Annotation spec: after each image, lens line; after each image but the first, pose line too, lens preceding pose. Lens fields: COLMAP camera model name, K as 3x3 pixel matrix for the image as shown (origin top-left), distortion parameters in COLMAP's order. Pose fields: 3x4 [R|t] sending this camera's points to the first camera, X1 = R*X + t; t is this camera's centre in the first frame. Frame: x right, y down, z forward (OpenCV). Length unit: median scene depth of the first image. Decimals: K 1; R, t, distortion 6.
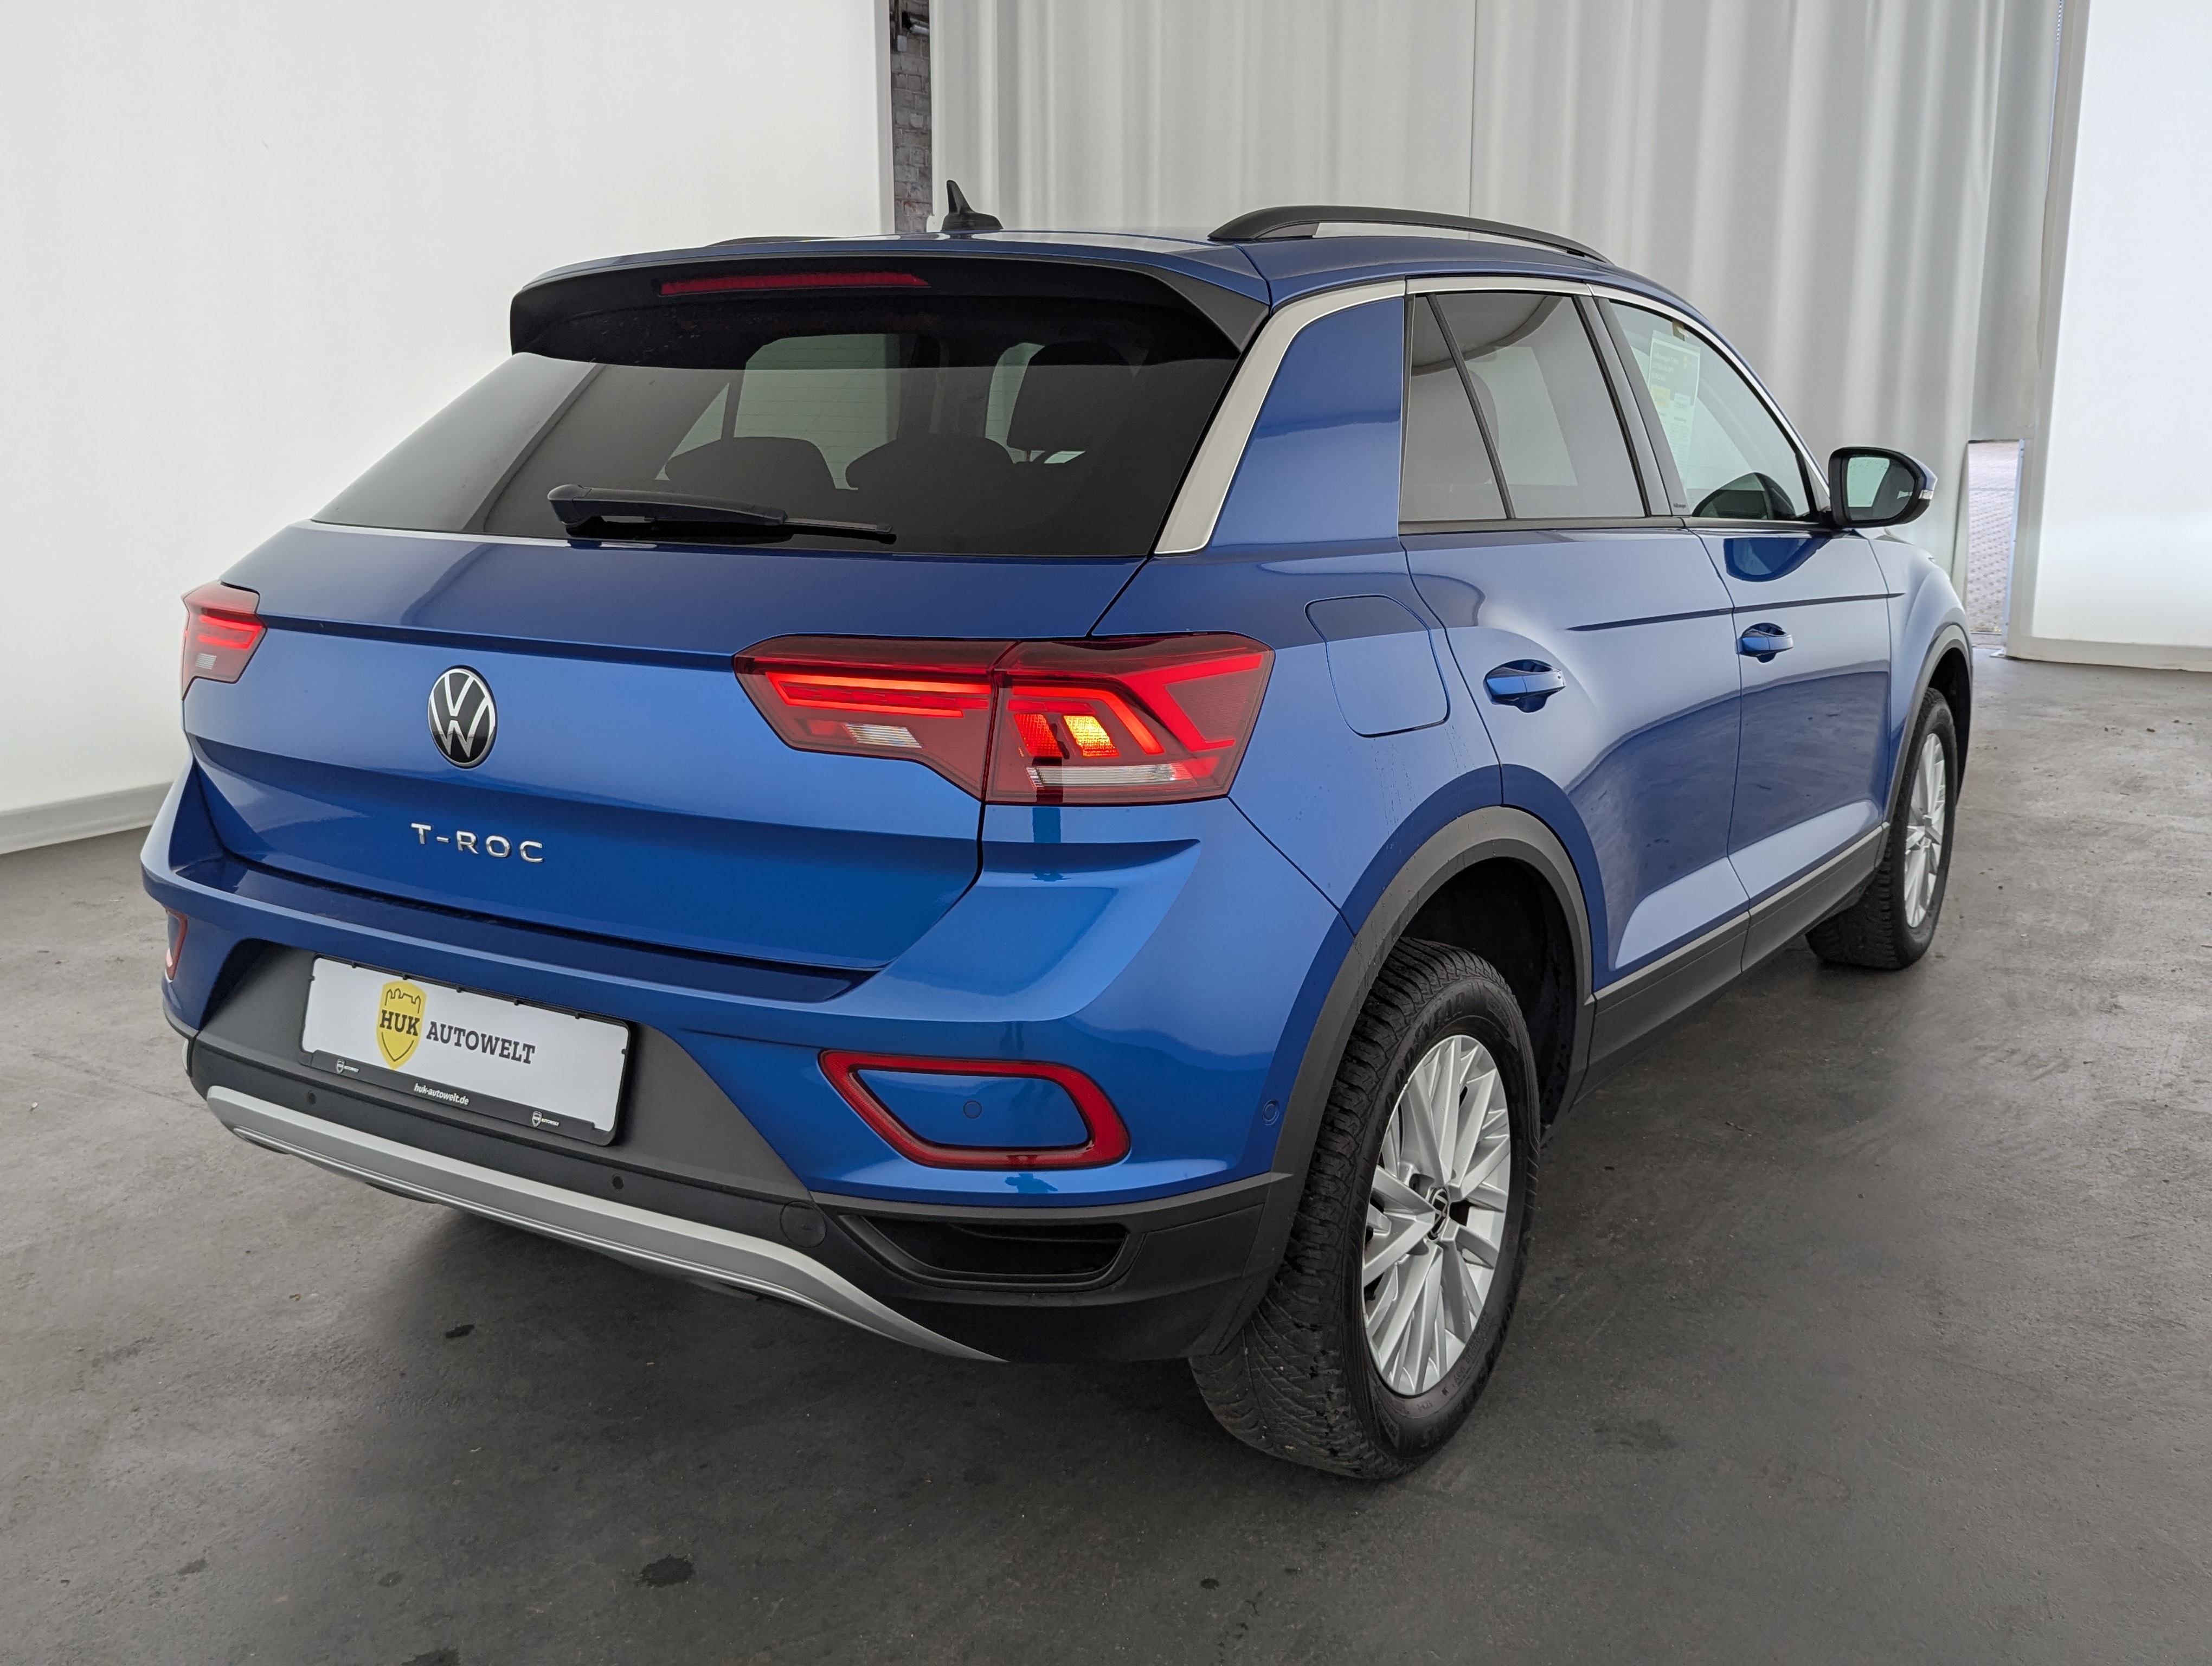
lens RADIAL K [[2058.8, 0, 1106.0], [0, 2058.8, 833.0], [0, 0, 1]] dist [0.085052, -0.133488]
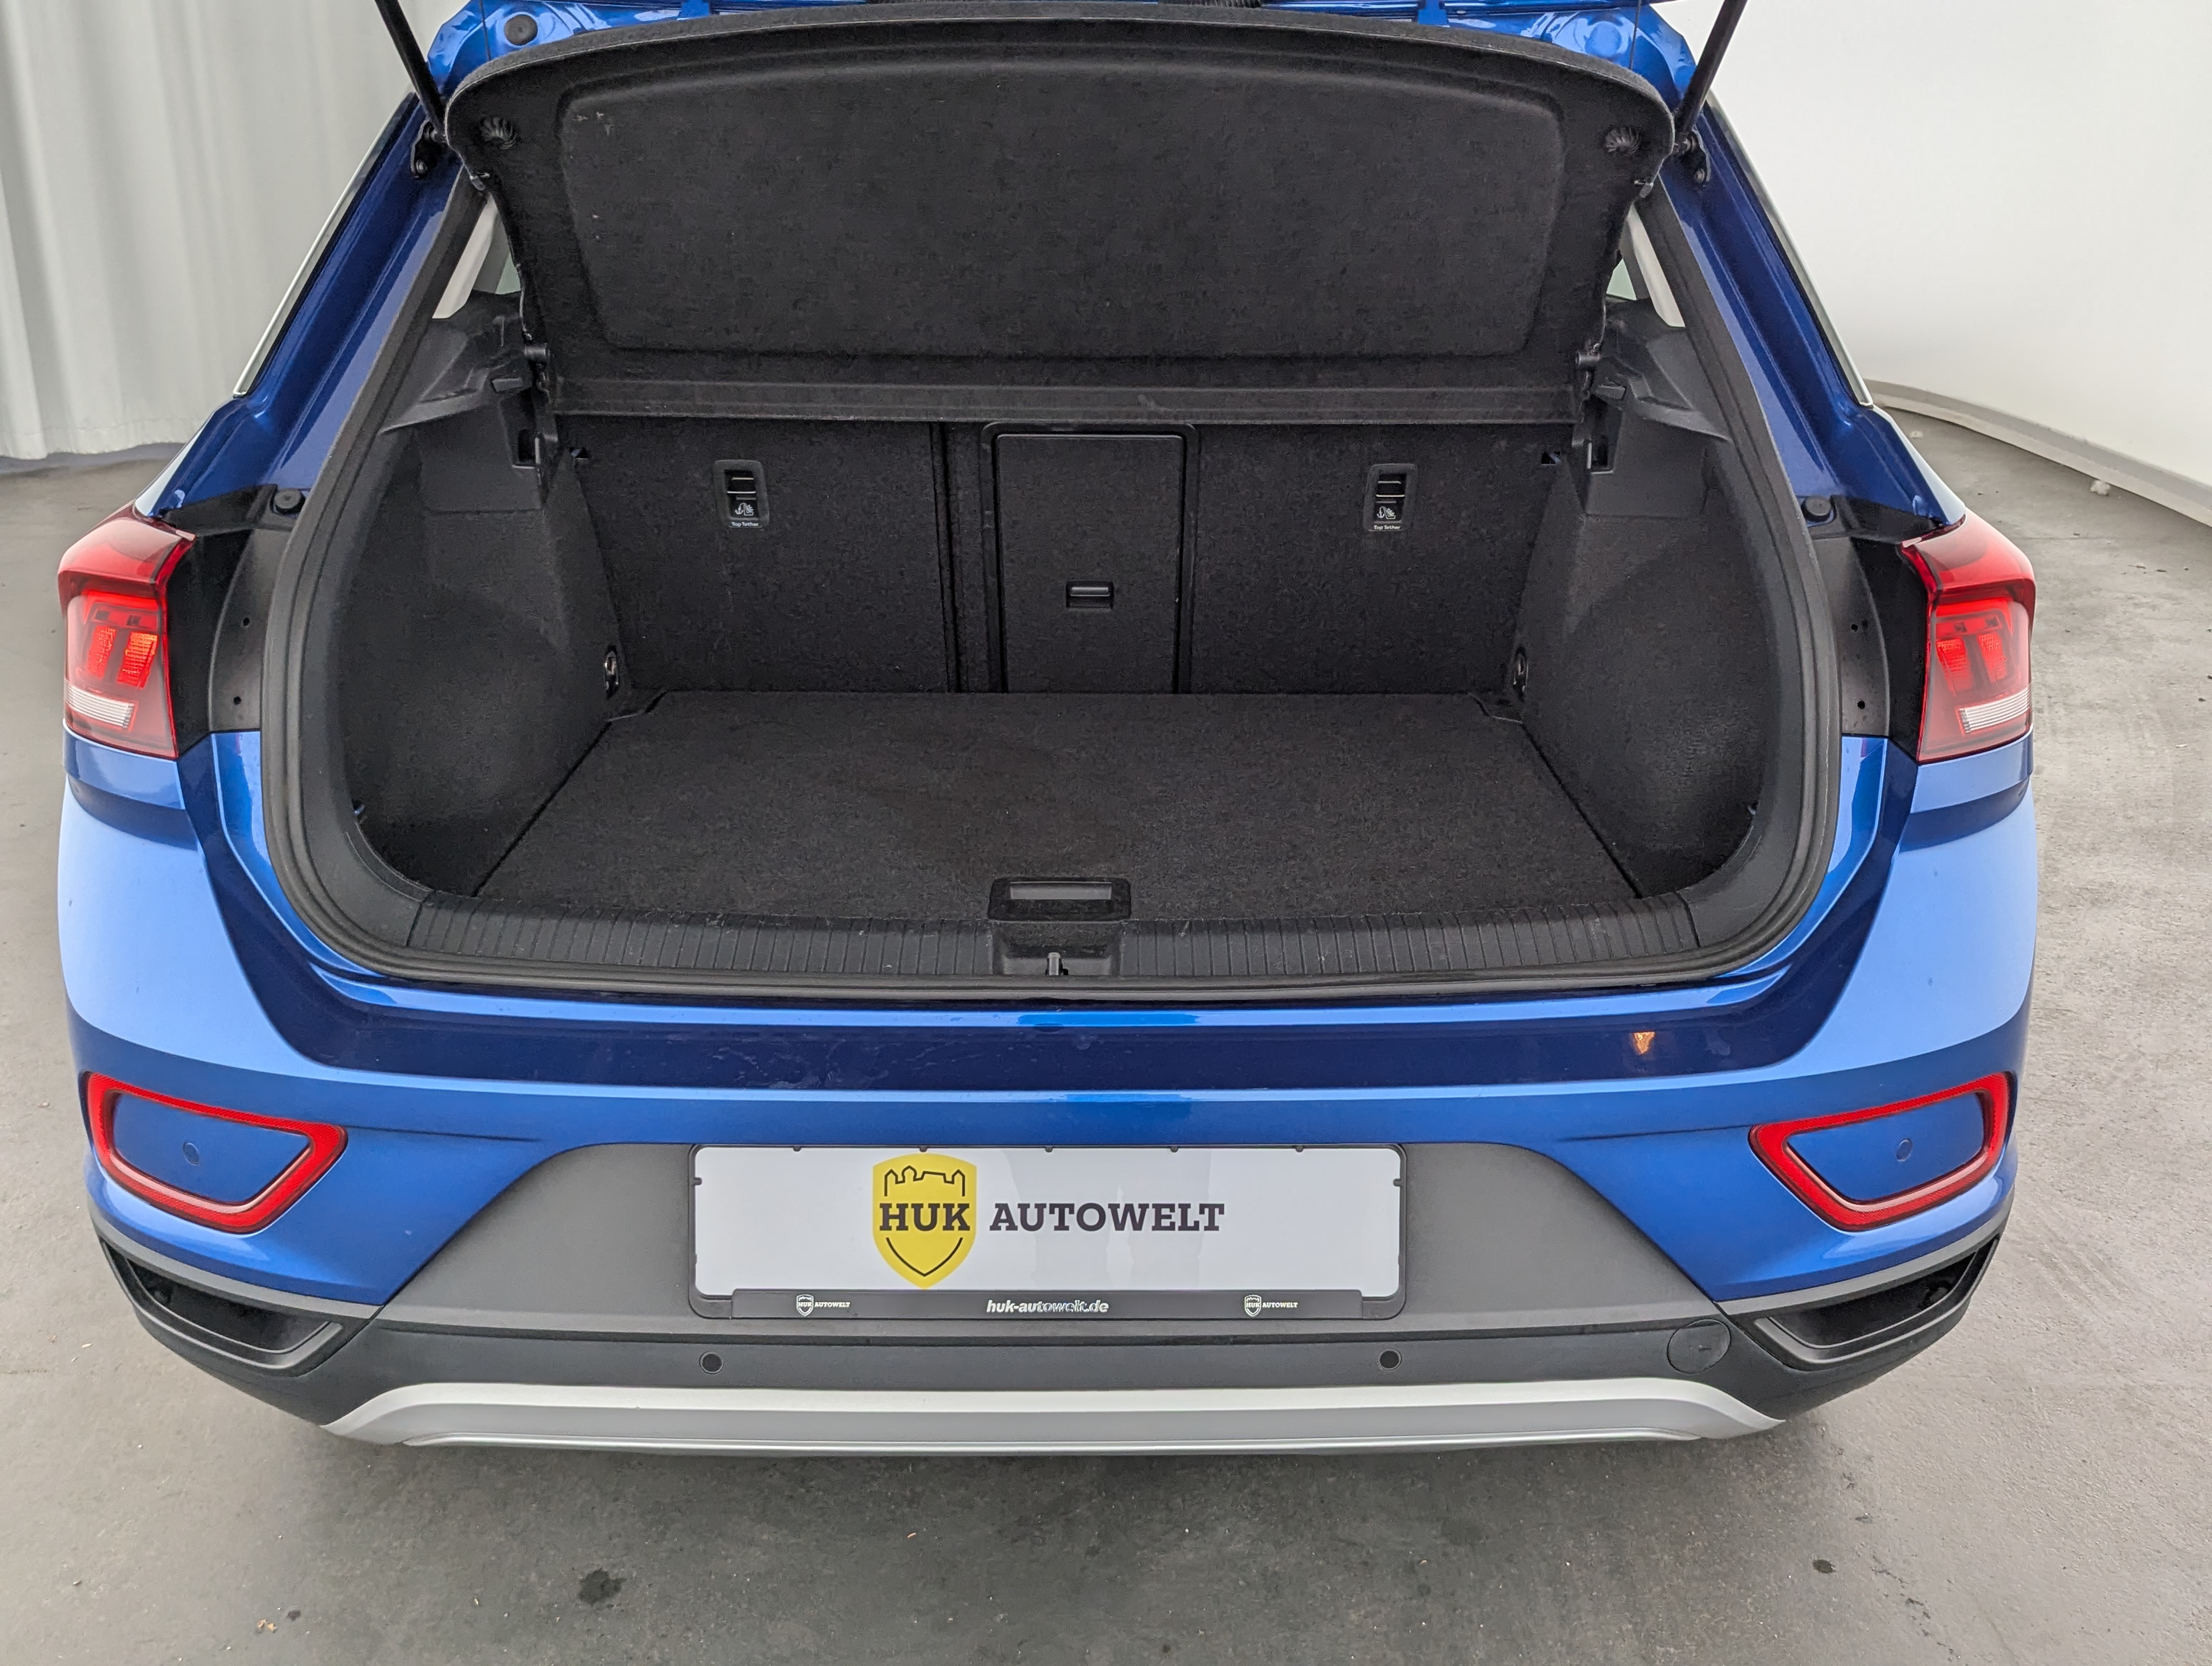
lens RADIAL K [[2058.8, 0, 1106.0], [0, 2058.8, 833.0], [0, 0, 1]] dist [0.085052, -0.133488]
pose [[0.828898, -0.180253, 0.529563, -0.637646], [0.107170, 0.980298, 0.165925, -0.131913], [-0.549038, -0.080781, 0.831884, 0.460490]]
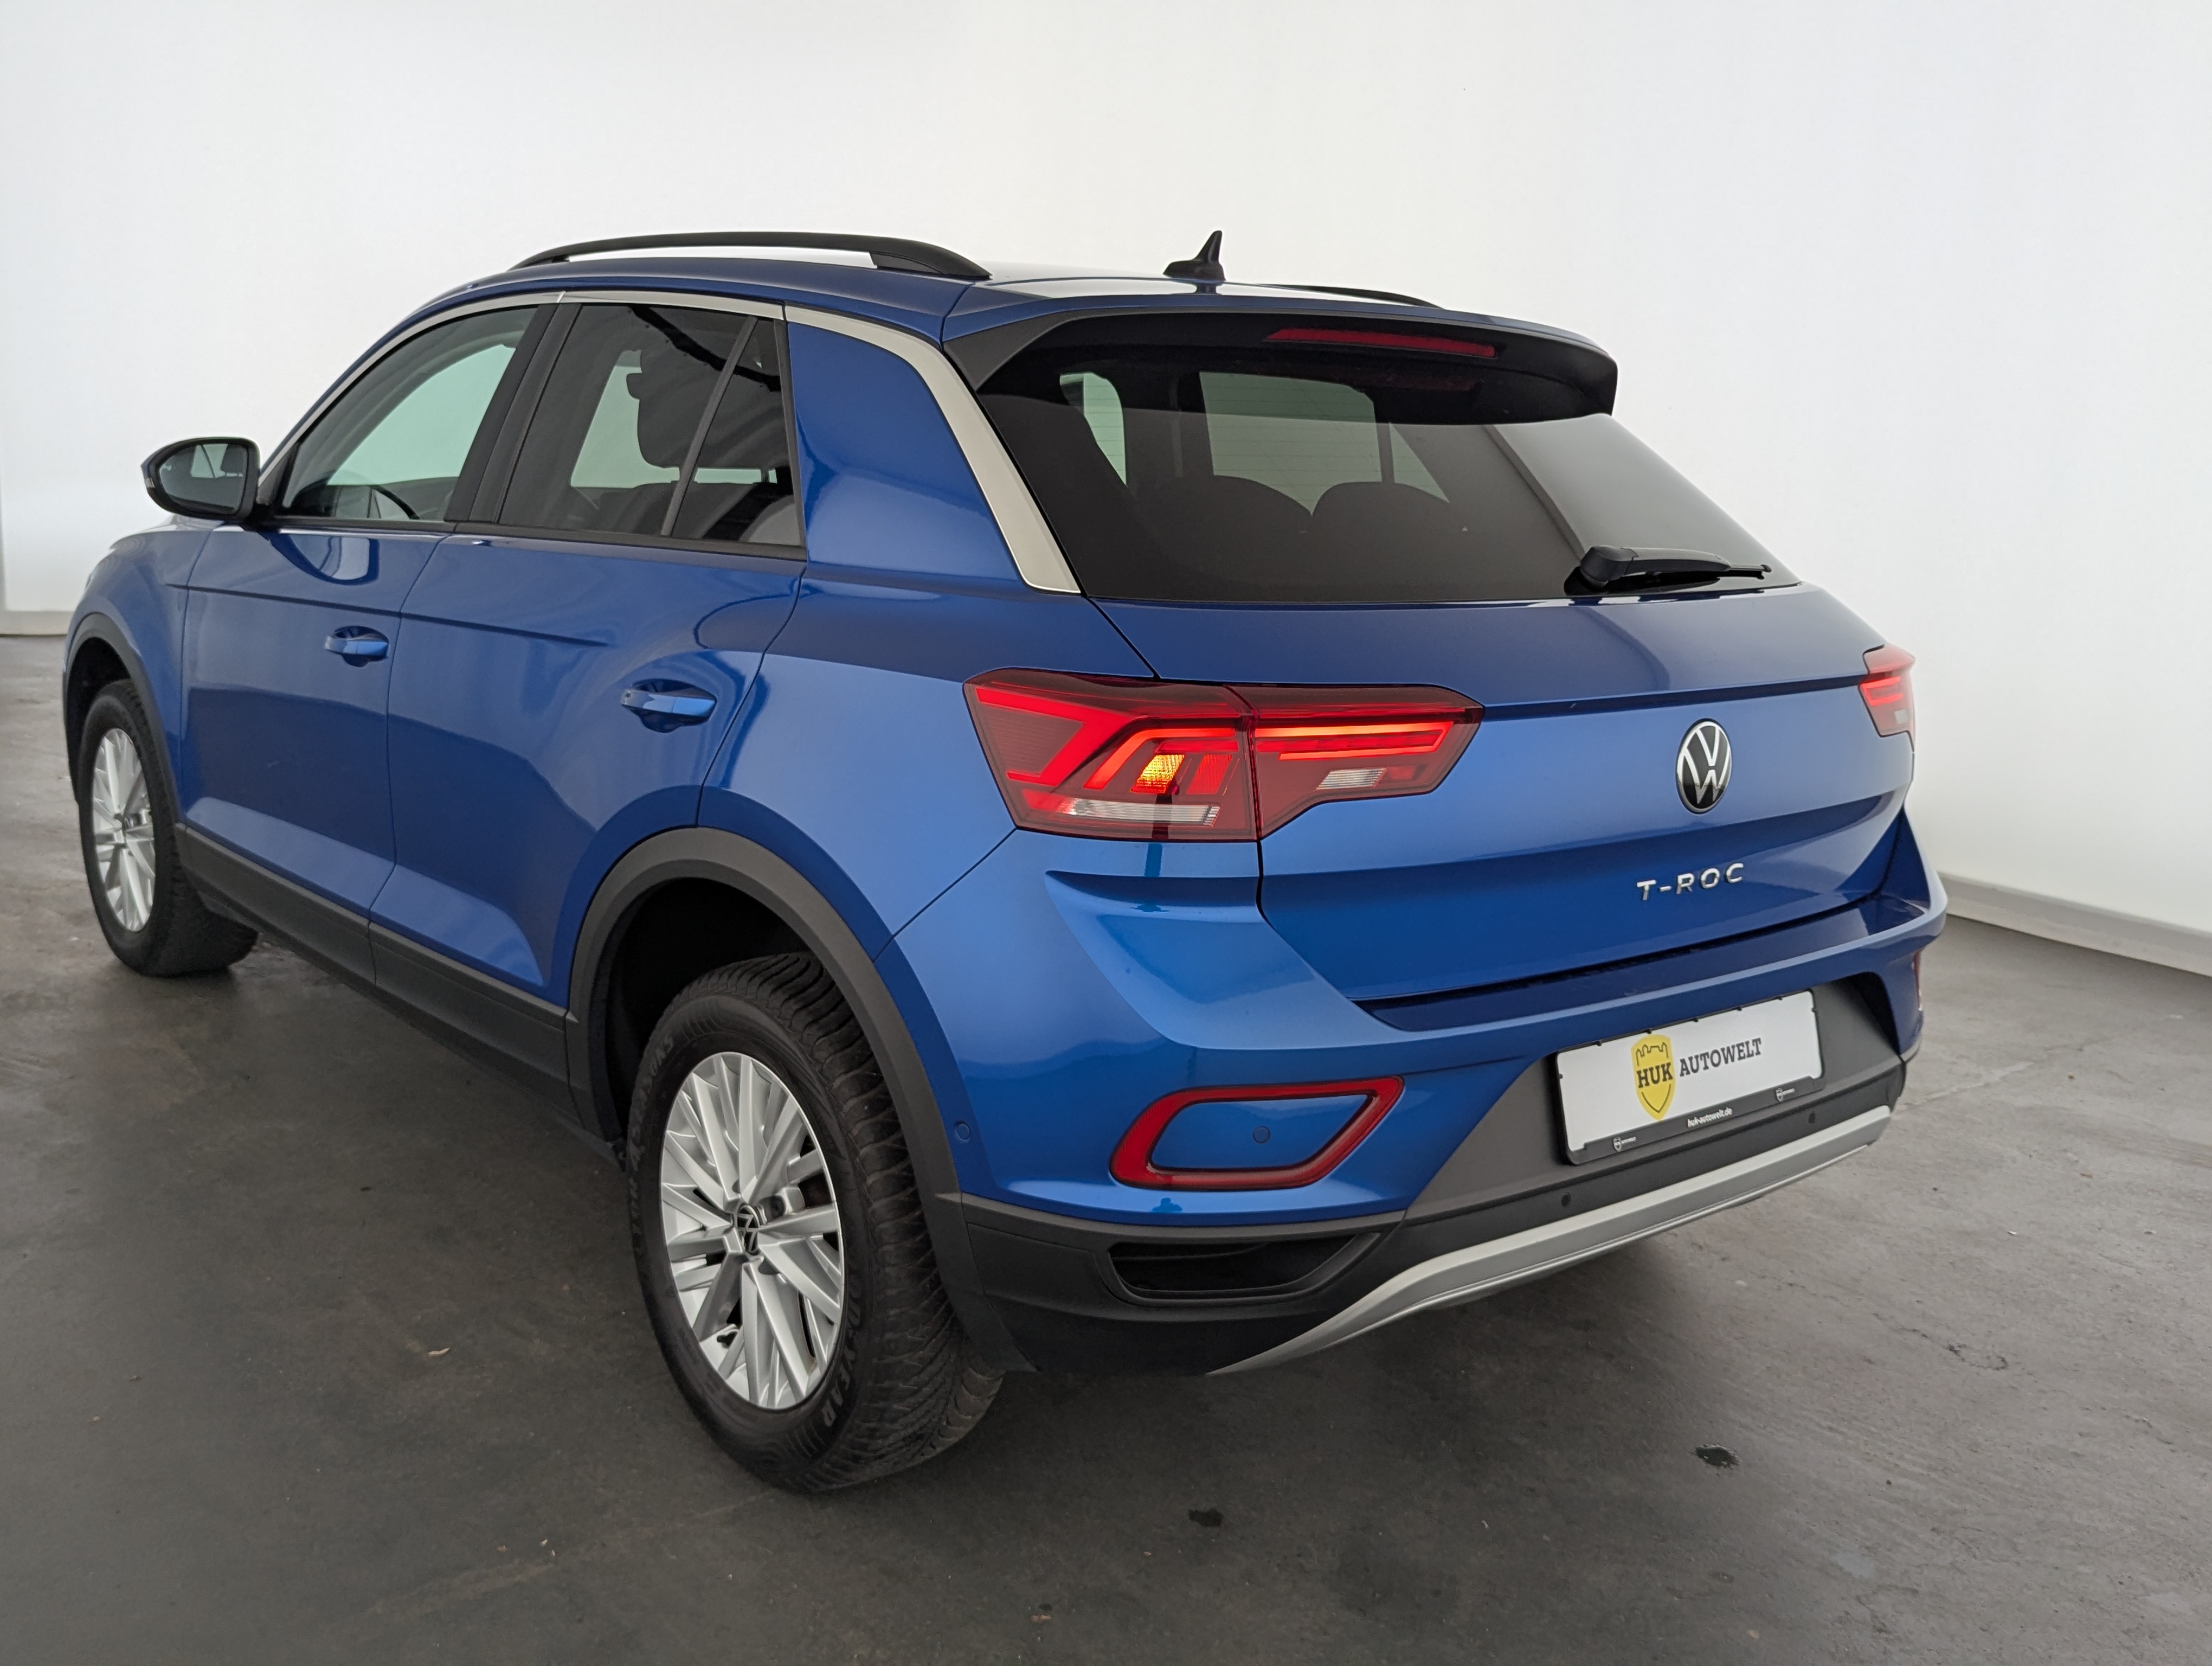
lens RADIAL K [[2058.8, 0, 1106.0], [0, 2058.8, 833.0], [0, 0, 1]] dist [0.085052, -0.133488]
pose [[0.281172, -0.177293, 0.943138, -1.419875], [0.149488, 0.978881, 0.139446, -0.218723], [-0.947943, 0.101779, 0.301737, 0.973408]]
